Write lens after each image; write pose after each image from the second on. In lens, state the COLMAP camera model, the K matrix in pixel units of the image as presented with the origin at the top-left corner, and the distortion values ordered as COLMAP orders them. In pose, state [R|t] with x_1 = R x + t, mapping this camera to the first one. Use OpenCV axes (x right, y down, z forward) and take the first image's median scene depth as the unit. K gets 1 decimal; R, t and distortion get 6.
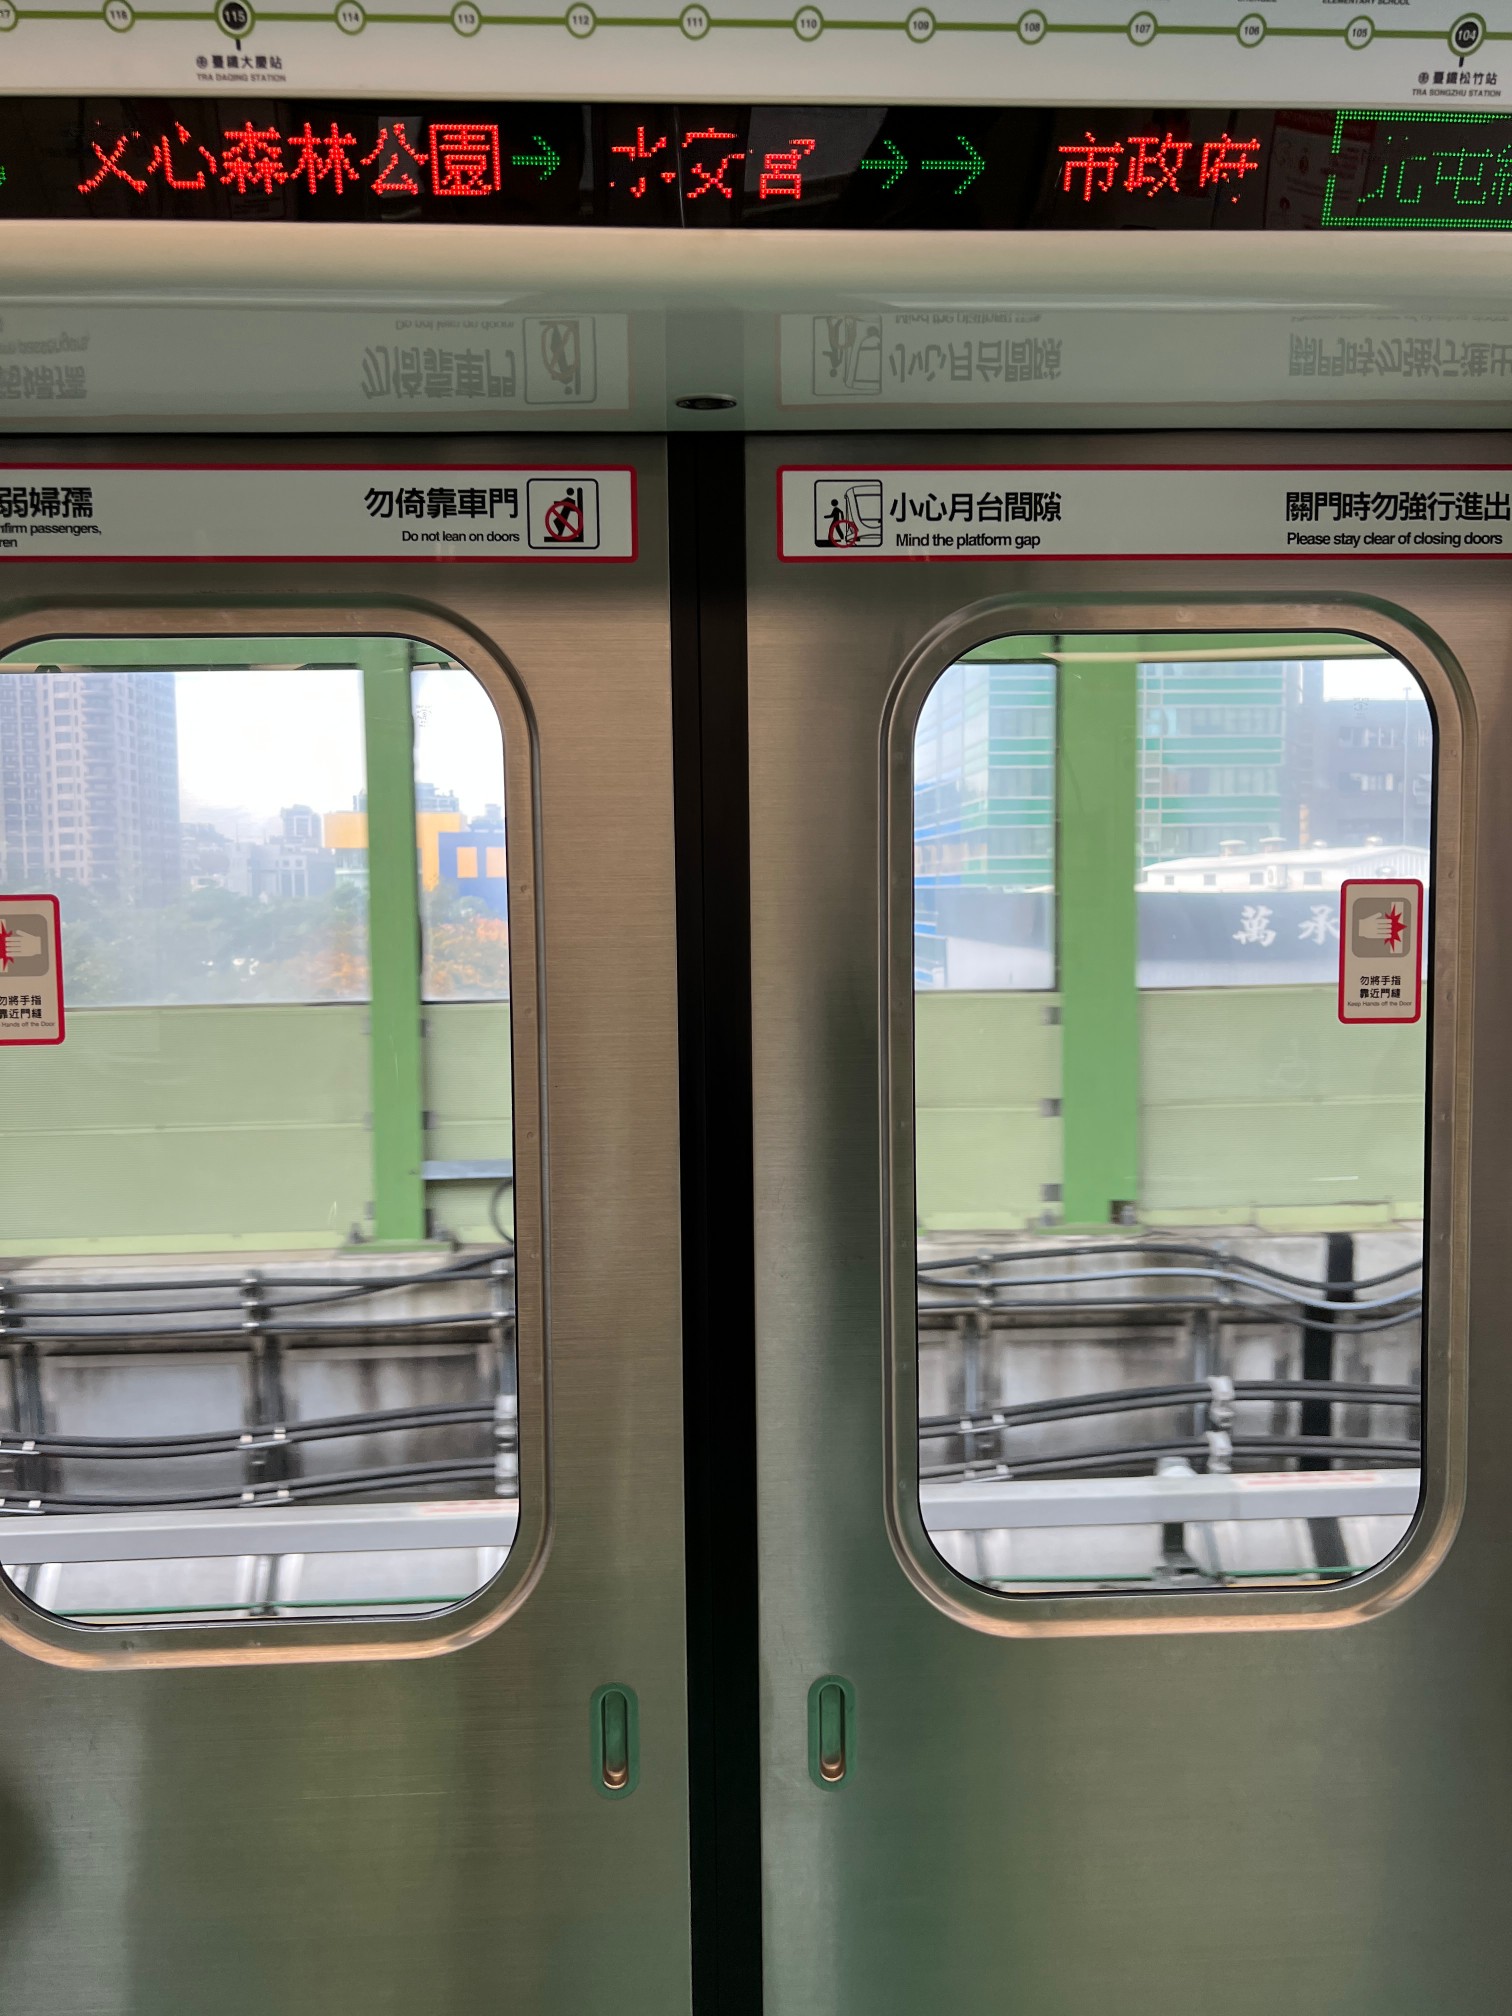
lens RADIAL K [[1548.3, 0, 759.3], [0, 1548.3, 1005.0], [0, 0, 1]] dist [0.043369, -0.067459]
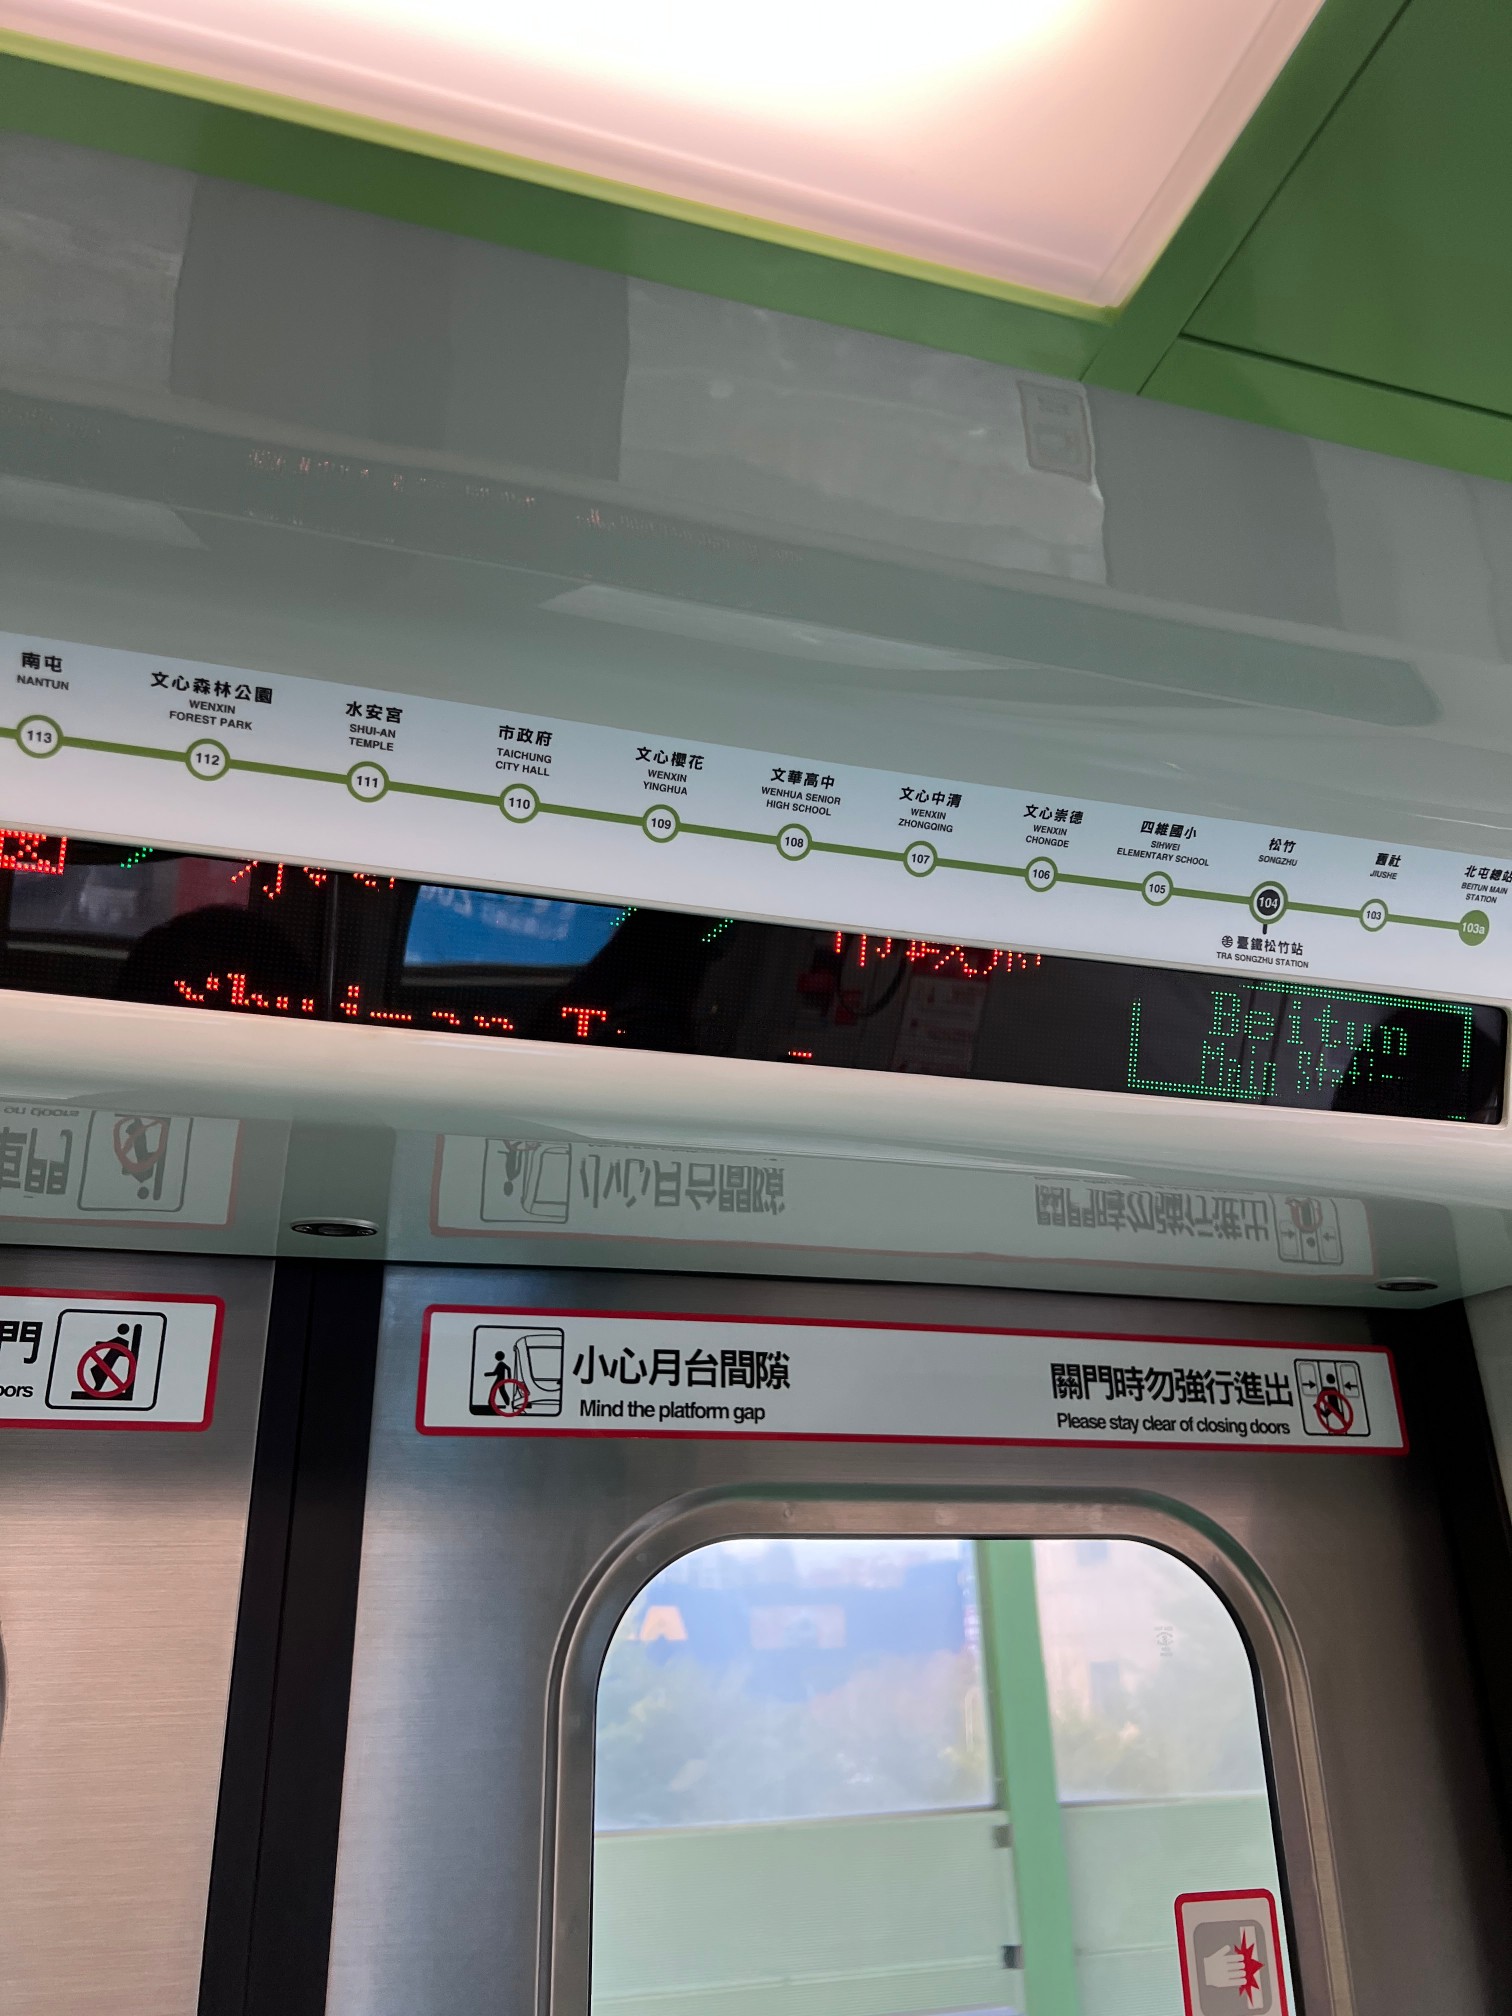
lens RADIAL K [[1548.3, 0, 769.5], [0, 1548.3, 998.3], [0, 0, 1]] dist [0.043369, -0.067459]
pose [[0.964789, 0.092592, 0.246191, -0.026221], [0.029041, 0.892769, -0.449578, -0.136489], [-0.261419, 0.440898, 0.858644, 0.247102]]
